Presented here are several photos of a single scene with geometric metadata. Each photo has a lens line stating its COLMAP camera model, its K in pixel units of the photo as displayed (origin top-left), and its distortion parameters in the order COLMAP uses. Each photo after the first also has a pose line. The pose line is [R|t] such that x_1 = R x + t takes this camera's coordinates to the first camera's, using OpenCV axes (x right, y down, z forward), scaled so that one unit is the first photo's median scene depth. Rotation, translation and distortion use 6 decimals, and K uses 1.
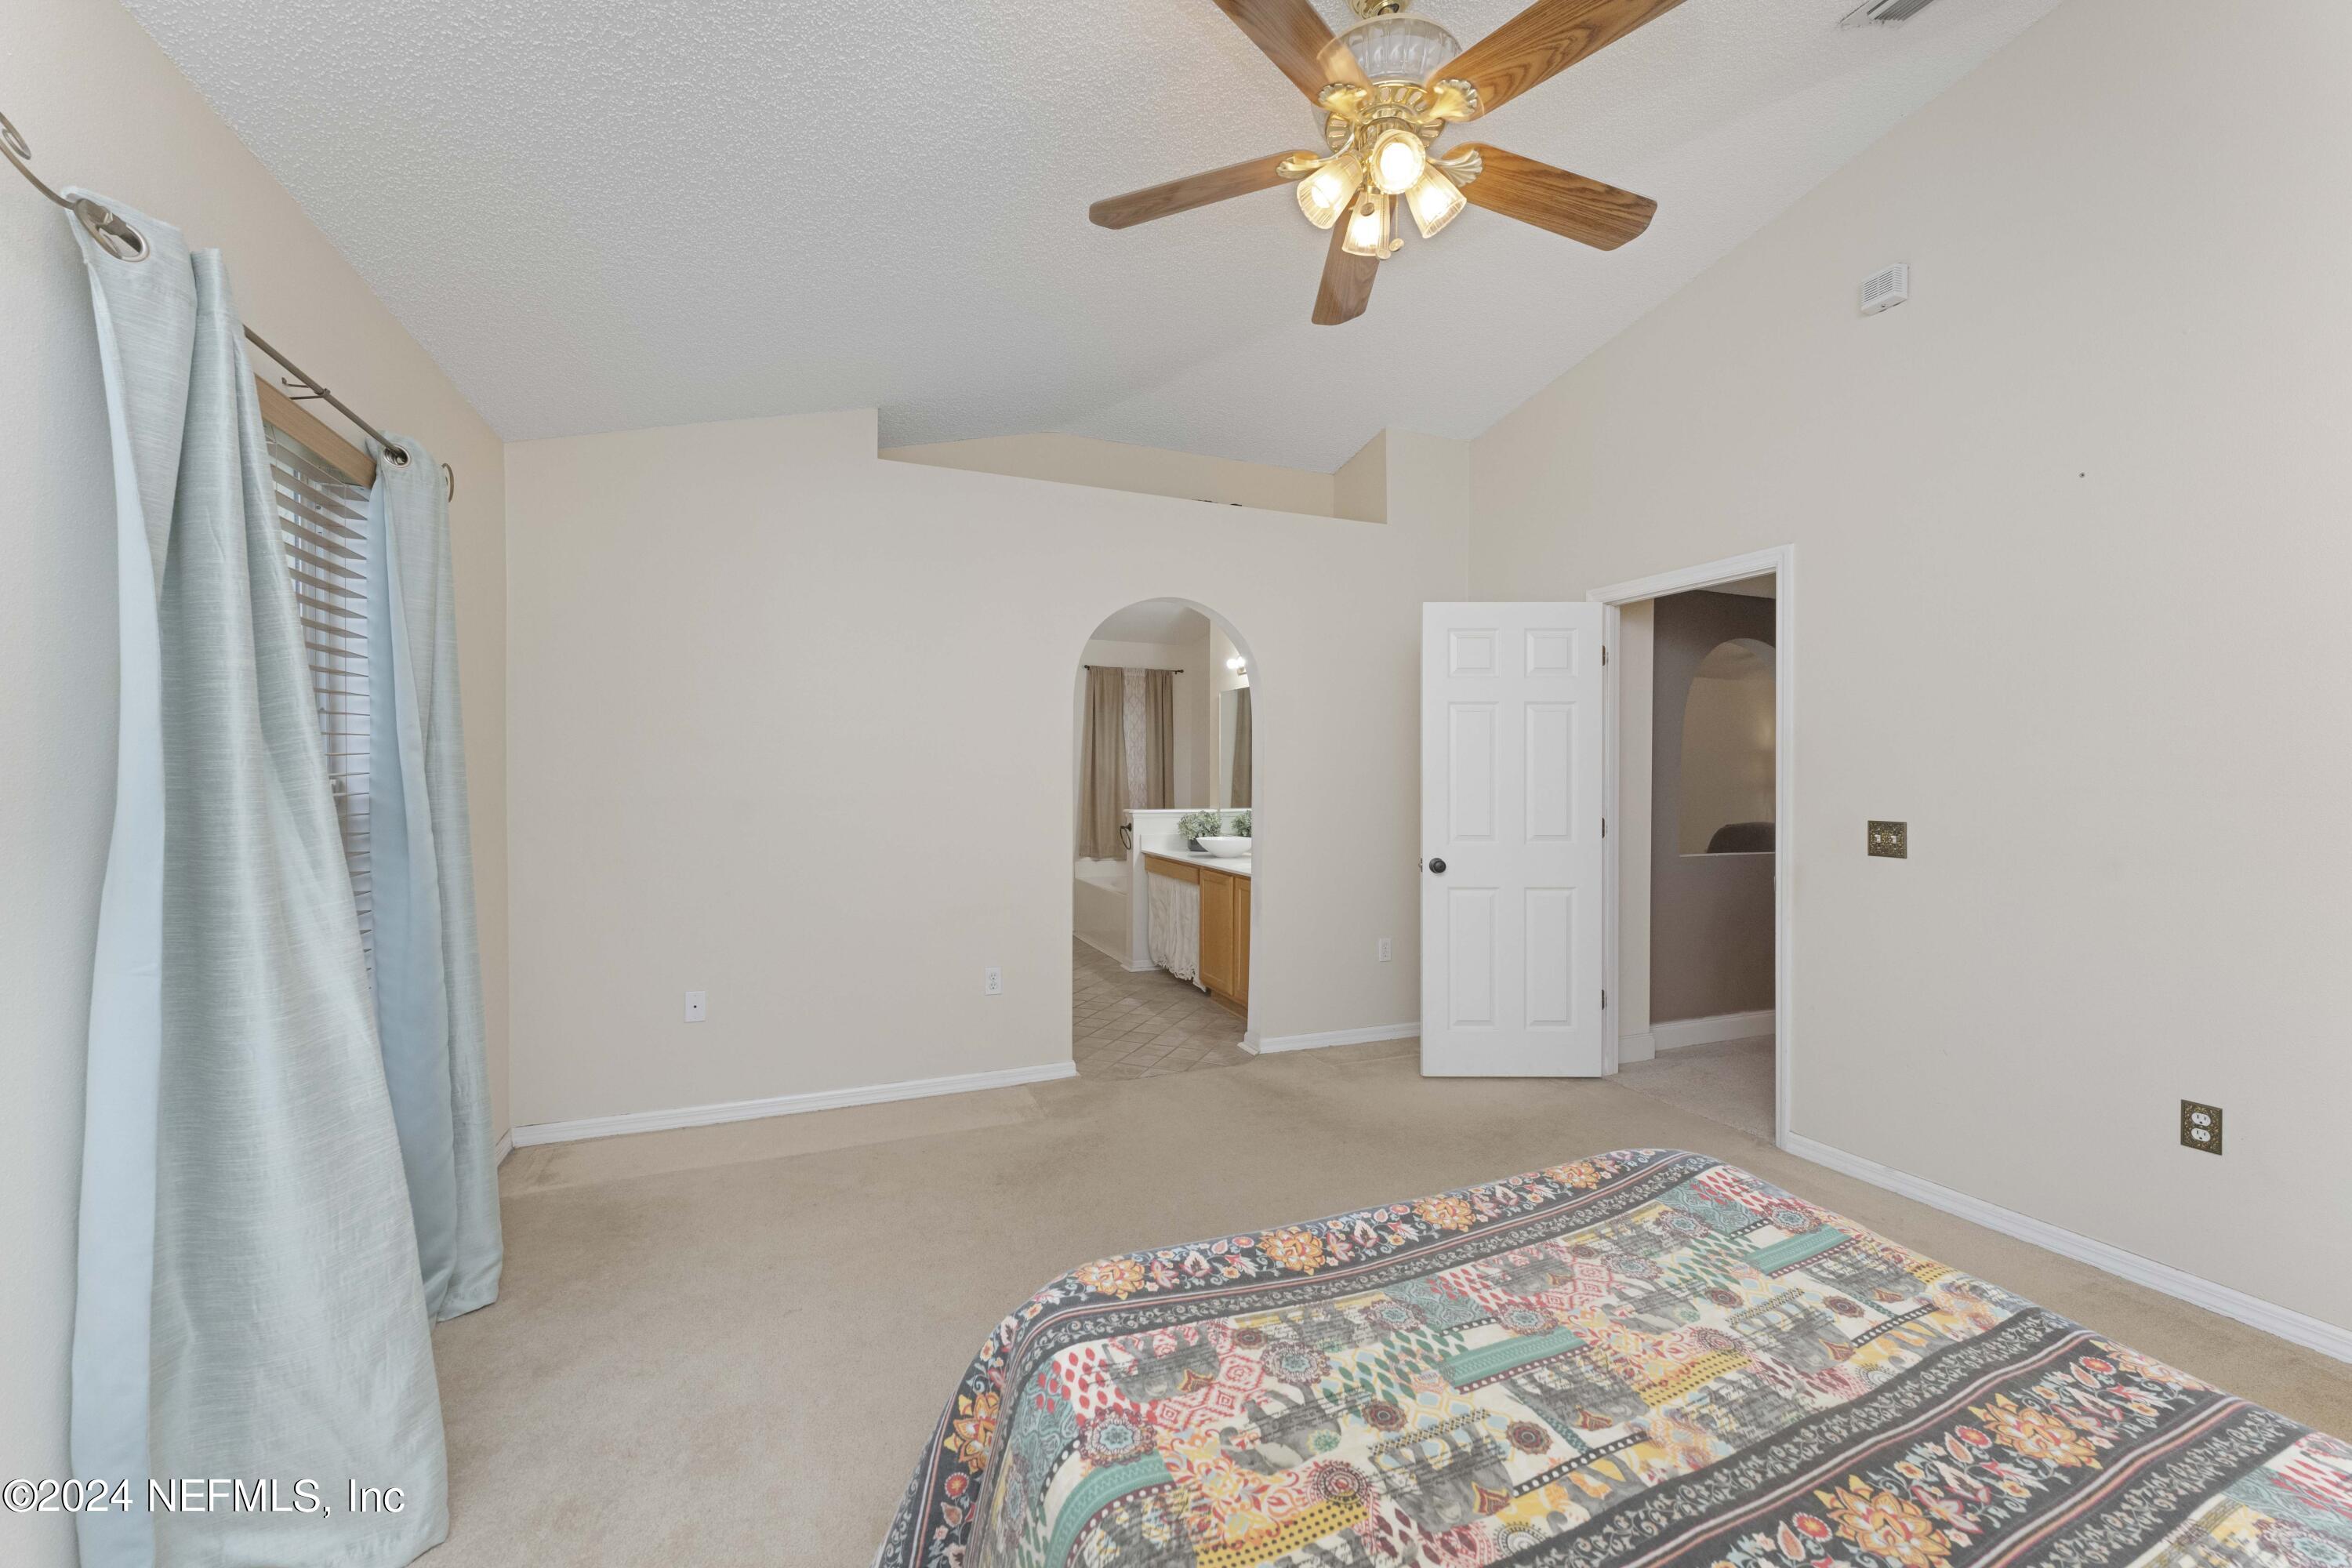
lens RADIAL K [[936.1, 0, 1176.8], [0, 936.1, 767.7], [0, 0, 1]] dist [0.000509, 0.004249]
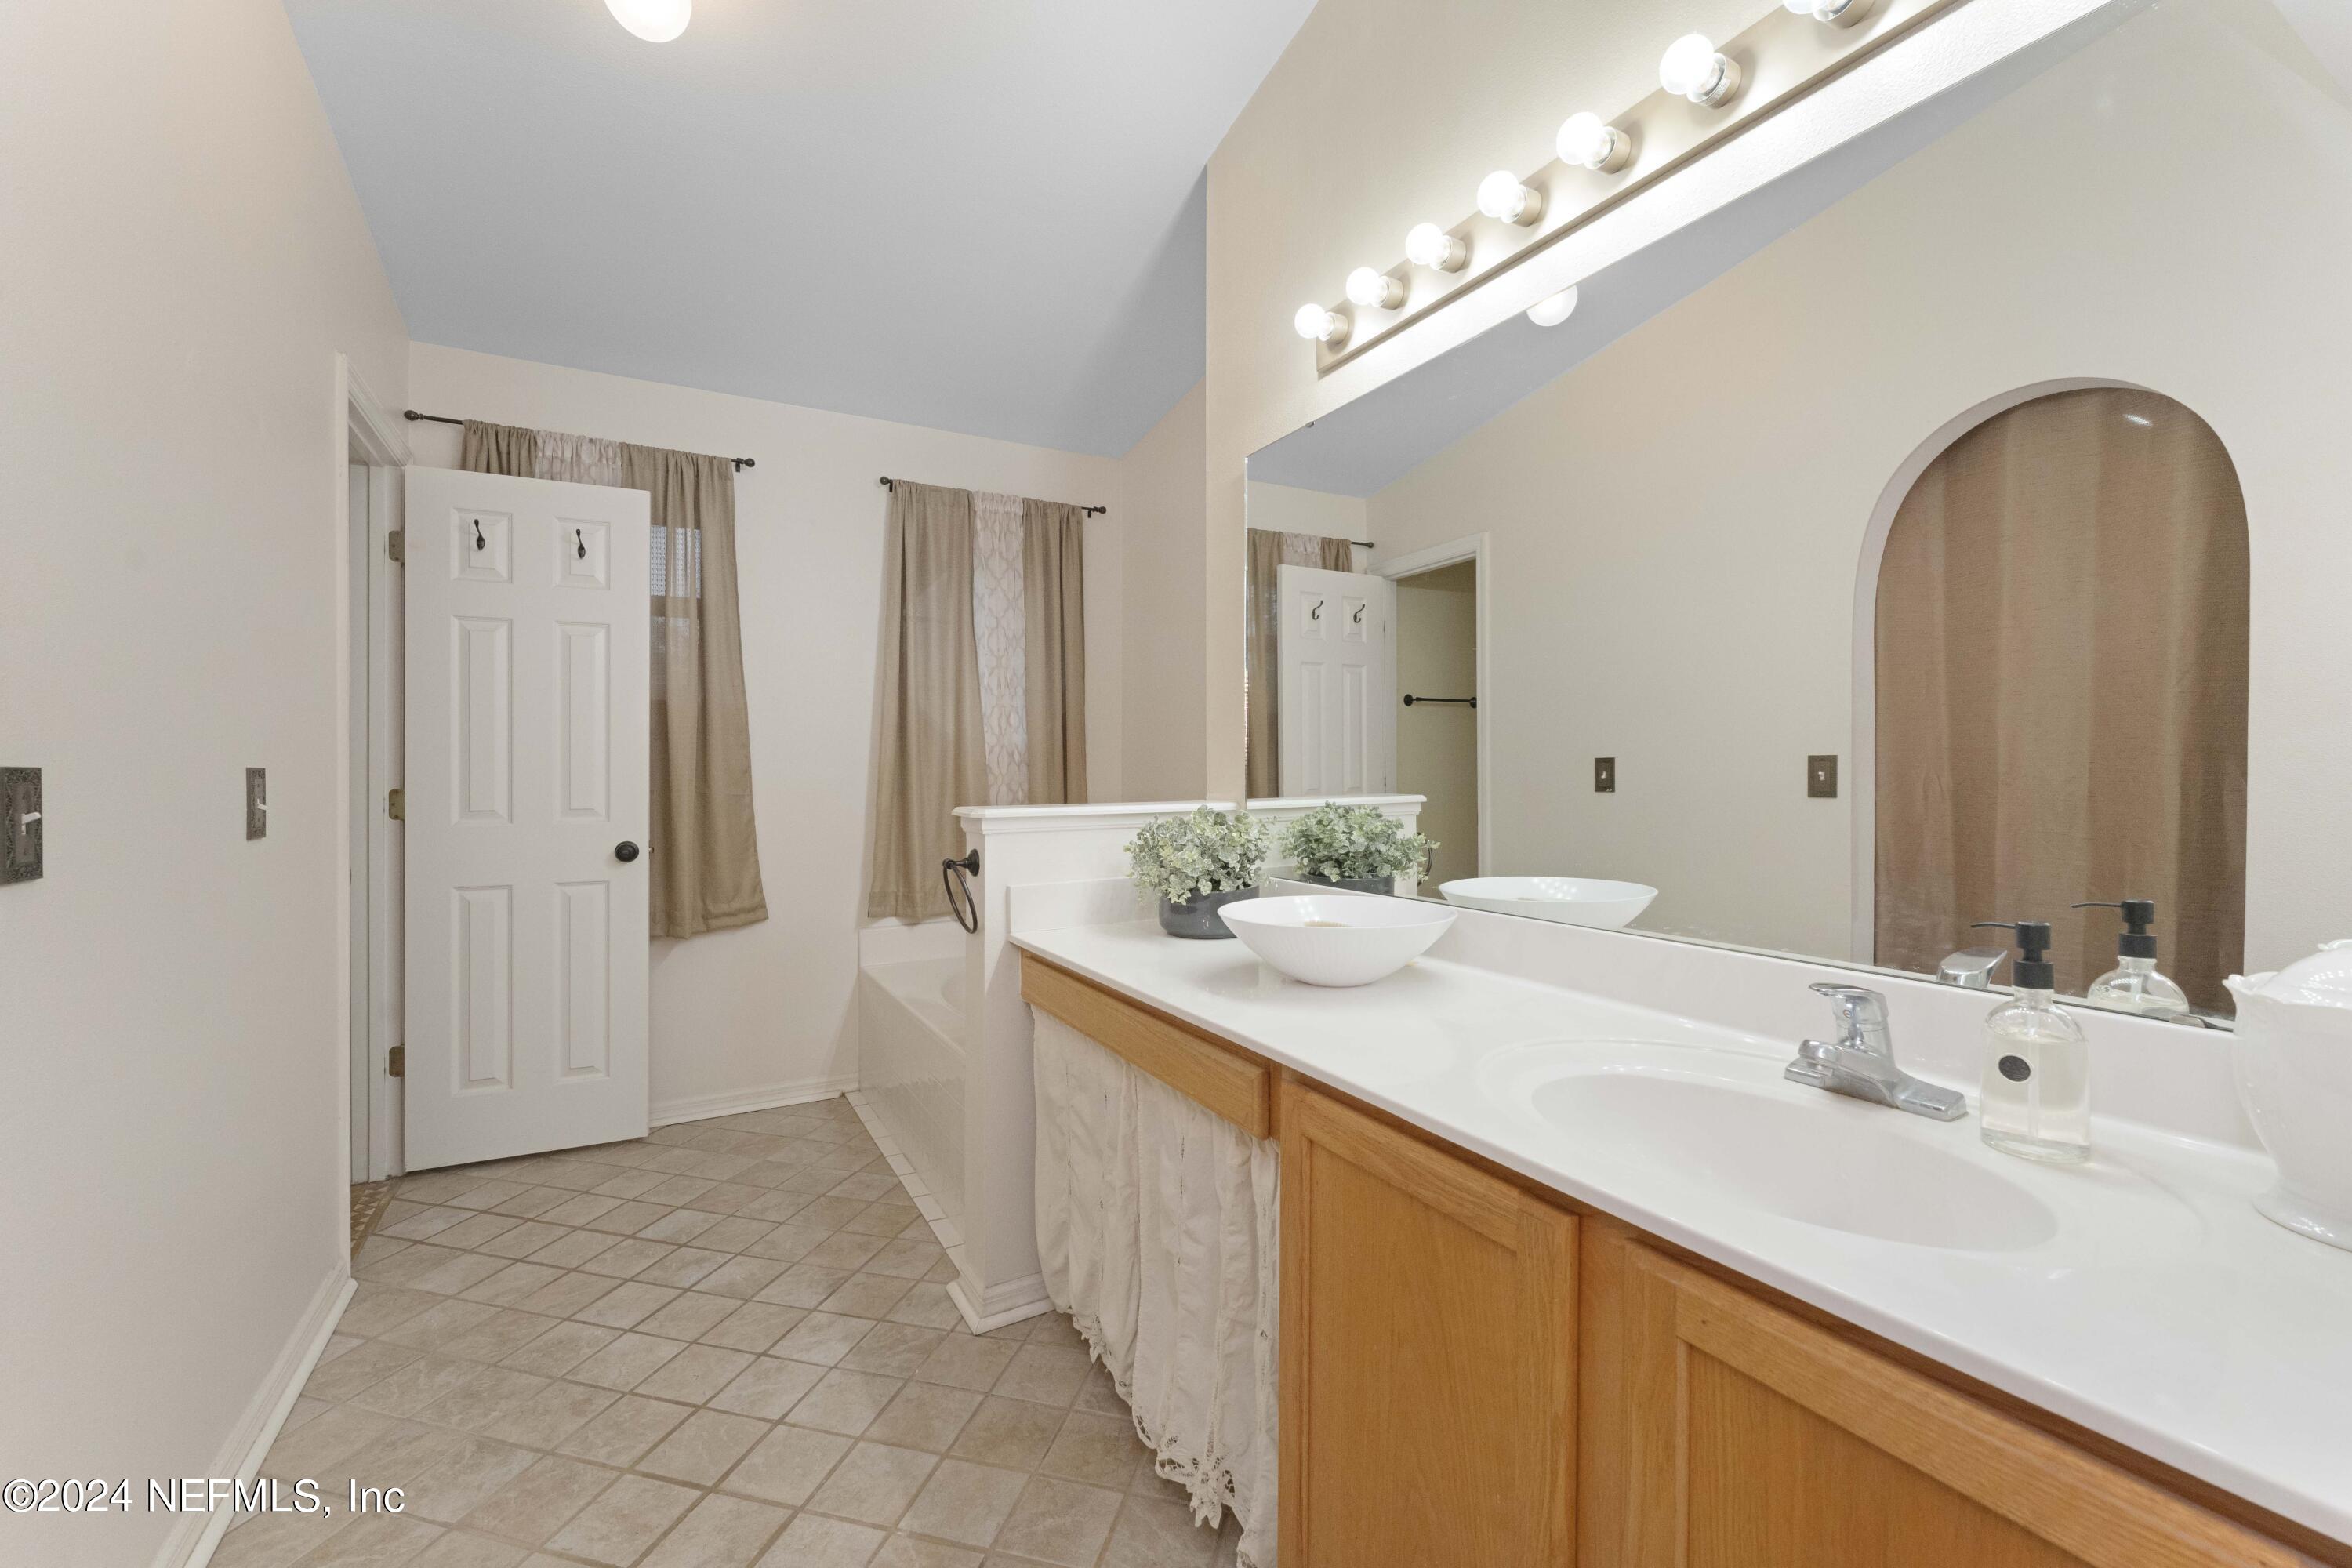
lens RADIAL K [[936.1, 0, 1176.8], [0, 936.1, 767.7], [0, 0, 1]] dist [0.000509, 0.004249]
pose [[0.992337, -0.005982, 0.123417, -0.017206], [0.005281, 0.999968, 0.006000, 0.024969], [-0.123449, -0.005302, 0.992337, 0.571412]]
